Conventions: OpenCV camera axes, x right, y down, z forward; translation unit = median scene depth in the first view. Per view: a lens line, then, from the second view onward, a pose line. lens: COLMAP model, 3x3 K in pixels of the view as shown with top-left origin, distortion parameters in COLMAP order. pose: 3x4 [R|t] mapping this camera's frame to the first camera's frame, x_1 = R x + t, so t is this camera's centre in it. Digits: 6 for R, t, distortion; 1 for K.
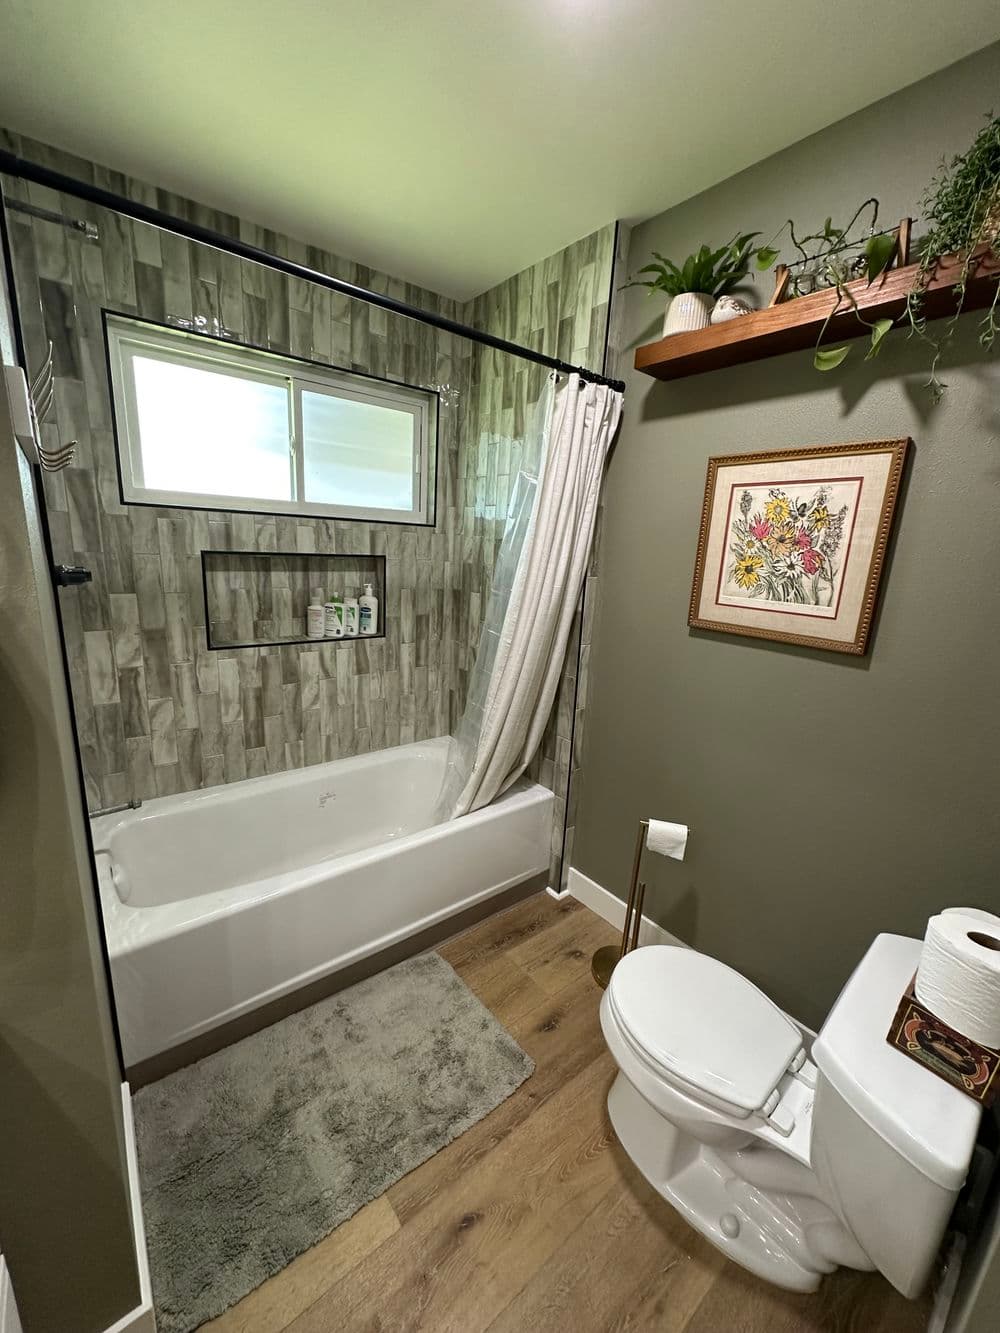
lens RADIAL K [[519.5, 0, 503.4], [0, 519.5, 666.5], [0, 0, 1]] dist [-0.009253, 0.000141]
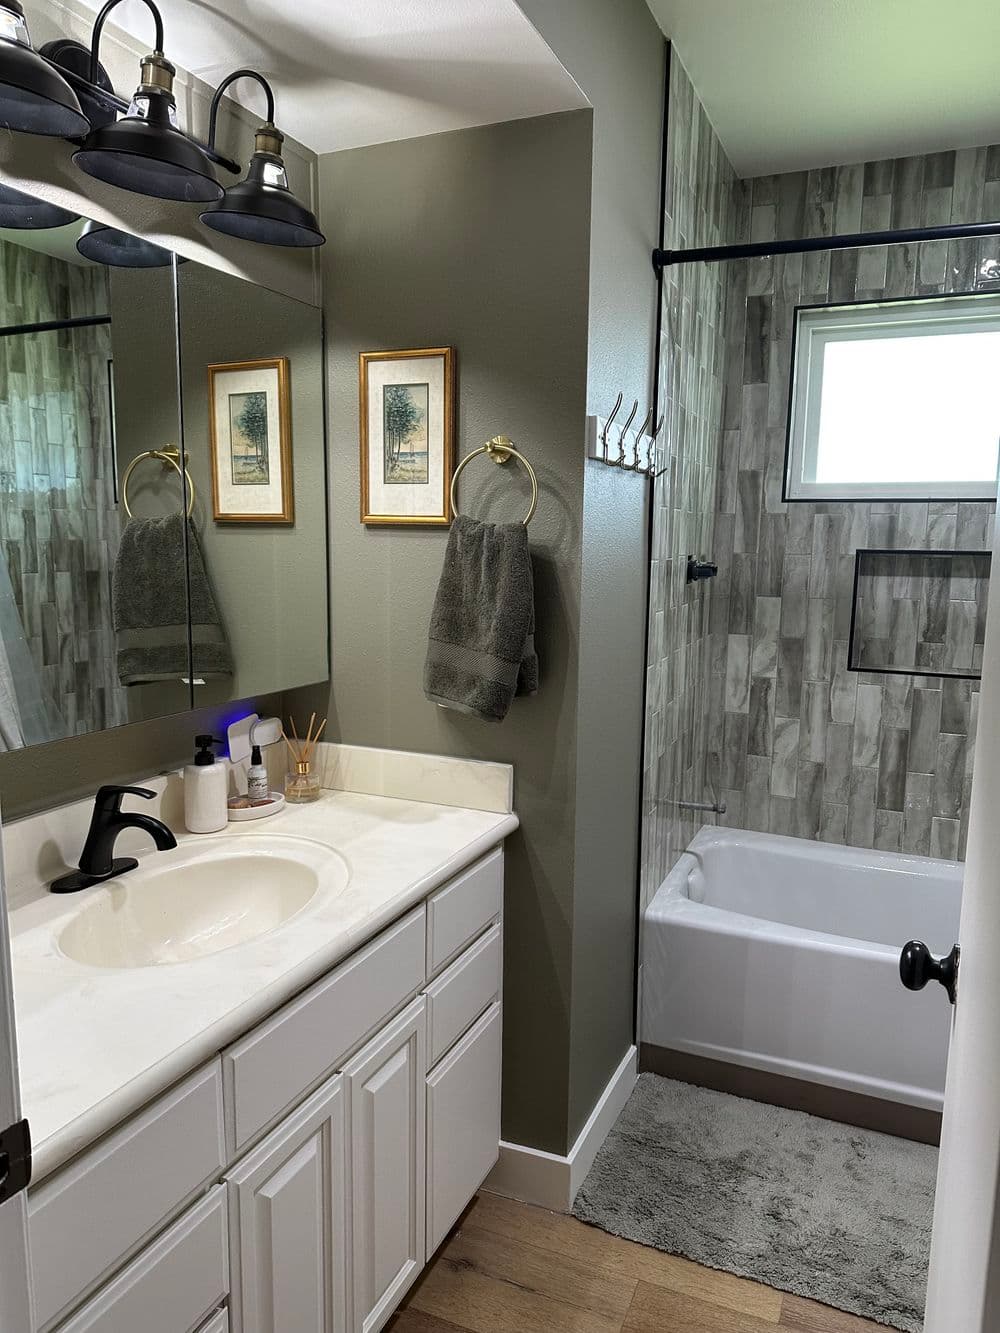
lens RADIAL K [[923.8, 0, 499.4], [0, 923.8, 671.1], [0, 0, 1]] dist [-0.058123, -0.004730]
pose [[0.449934, 0.071253, -0.890215, 0.486377], [-0.182603, 0.983093, -0.013605, 0.093618], [0.874194, 0.168678, 0.455338, -0.137492]]
